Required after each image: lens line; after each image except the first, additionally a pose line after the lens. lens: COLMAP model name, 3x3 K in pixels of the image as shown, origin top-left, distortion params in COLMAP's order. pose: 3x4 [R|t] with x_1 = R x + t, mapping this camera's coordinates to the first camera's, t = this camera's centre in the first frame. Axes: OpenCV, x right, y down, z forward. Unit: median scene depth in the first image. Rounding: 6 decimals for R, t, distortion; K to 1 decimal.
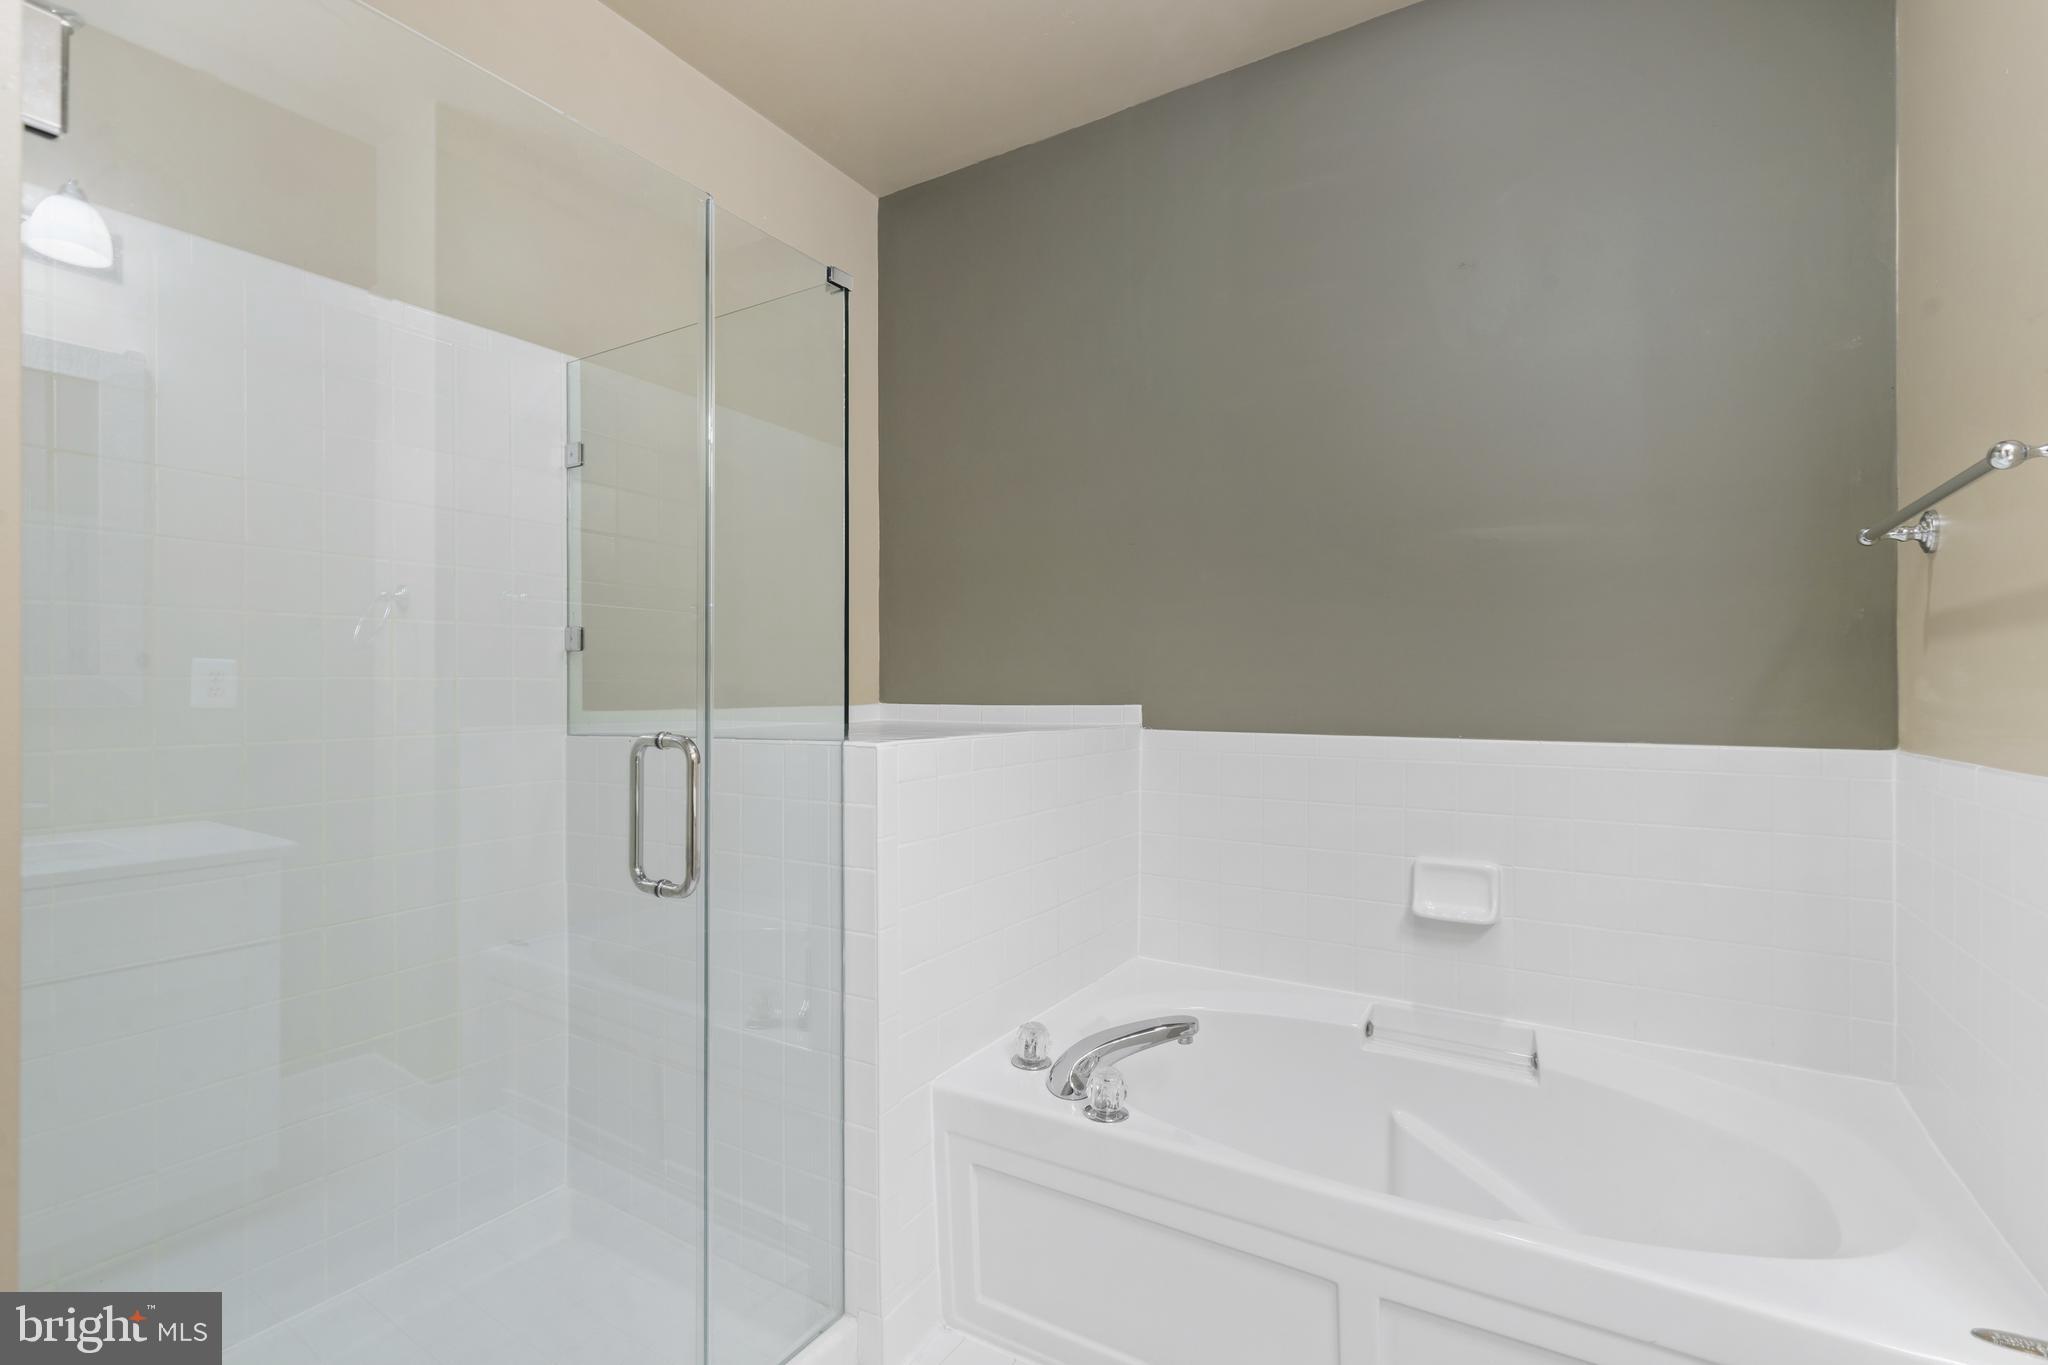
lens RADIAL K [[917.5, 0, 1035.3], [0, 917.5, 680.3], [0, 0, 1]] dist [0.003688, 0.000204]
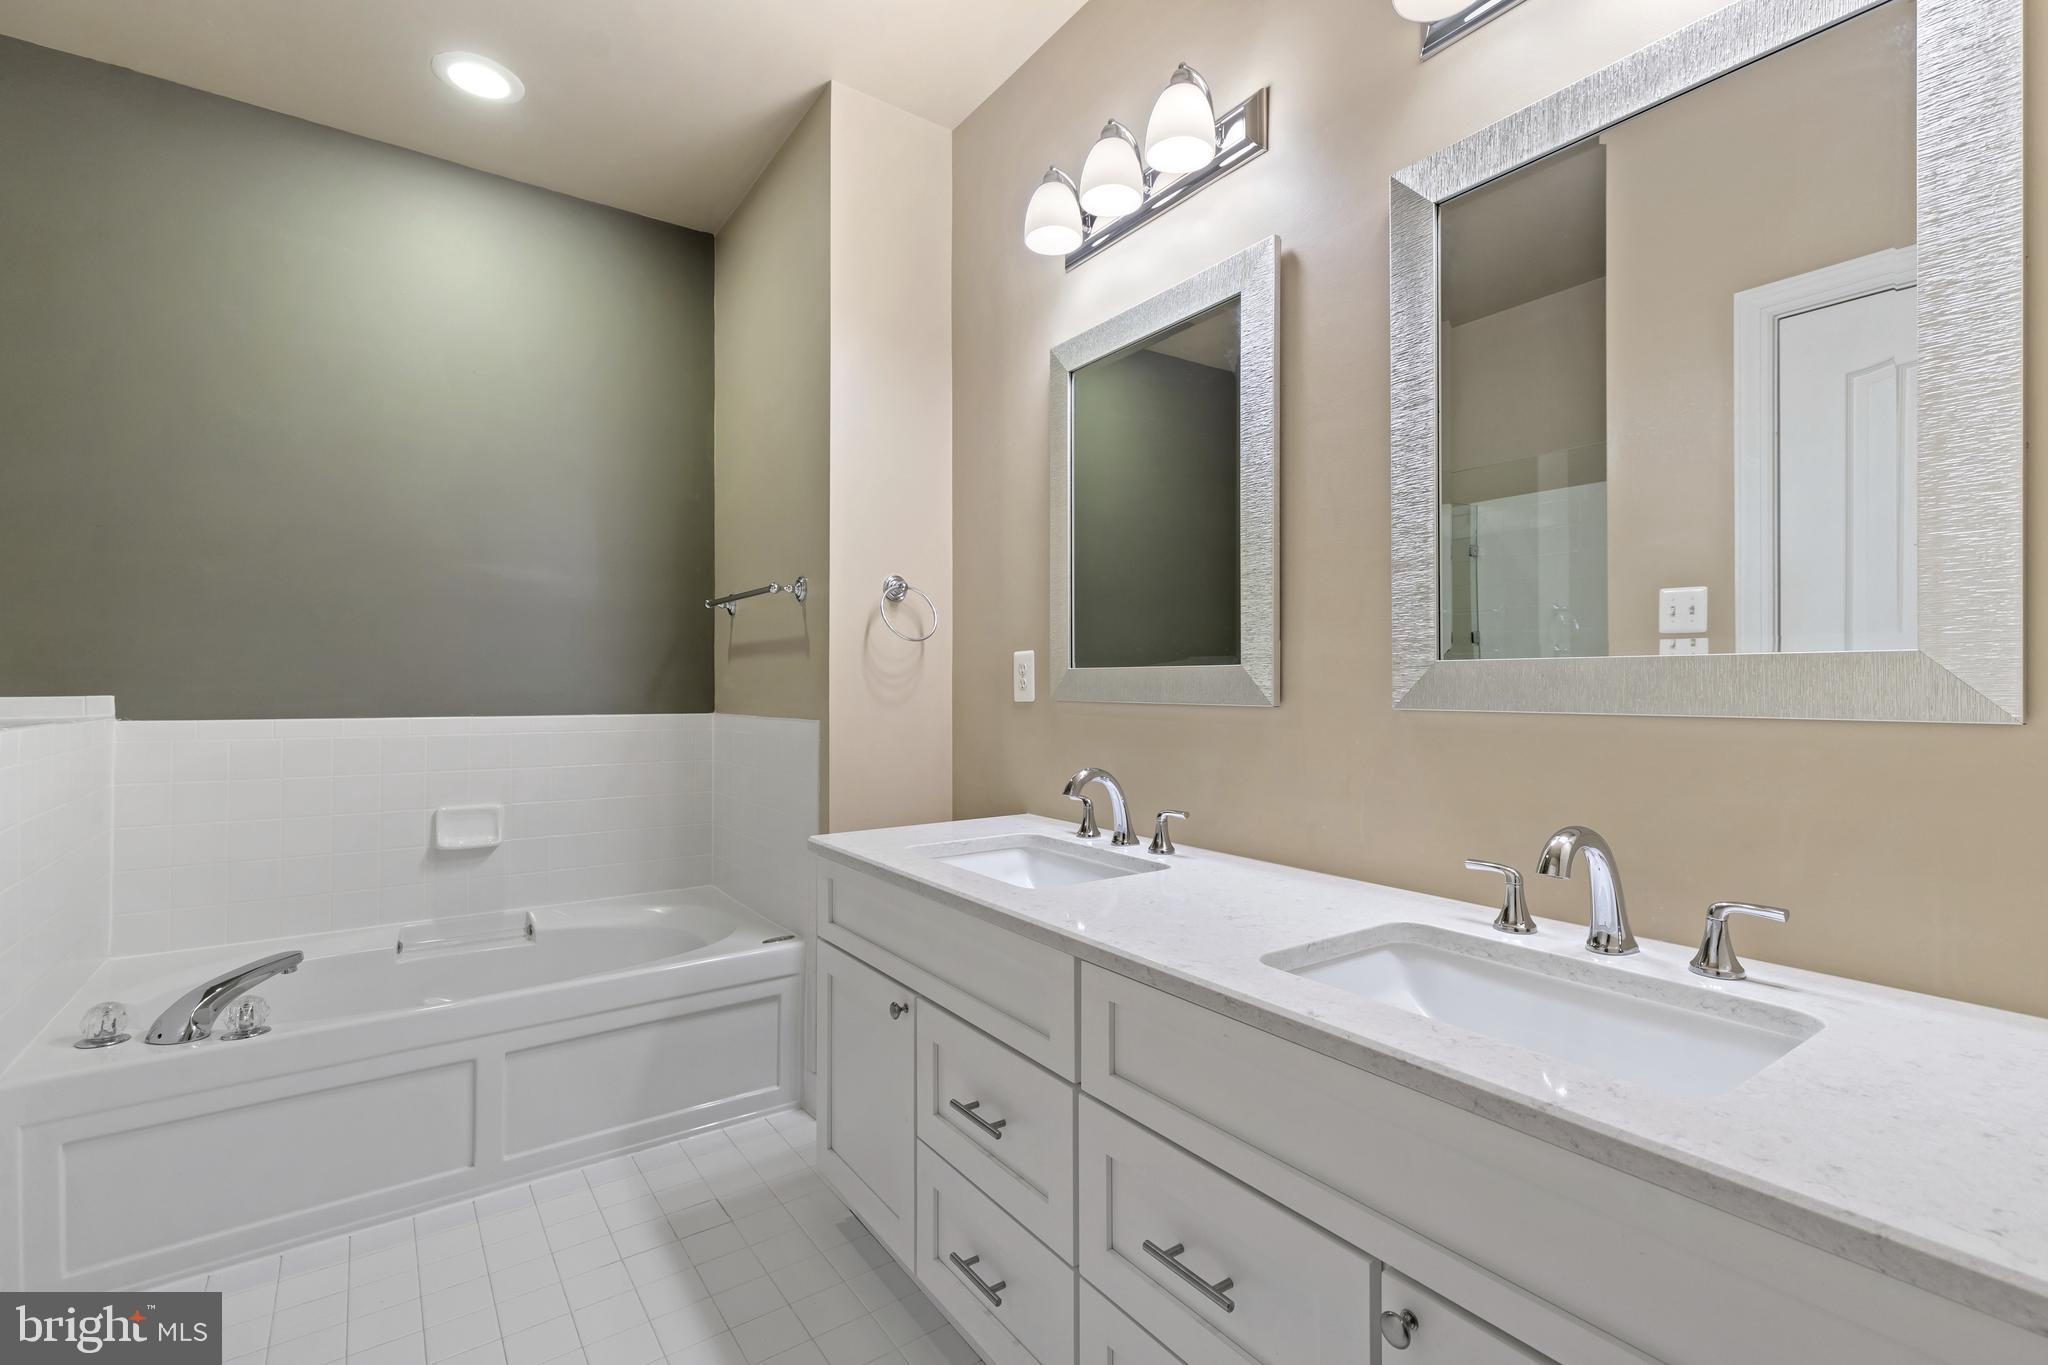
lens RADIAL K [[917.5, 0, 1035.3], [0, 917.5, 680.3], [0, 0, 1]] dist [0.003688, 0.000204]
pose [[0.388514, 0.003301, 0.921437, -0.512407], [-0.011094, 0.999938, 0.001096, -0.001760], [-0.921376, -0.010649, 0.388526, -0.330441]]
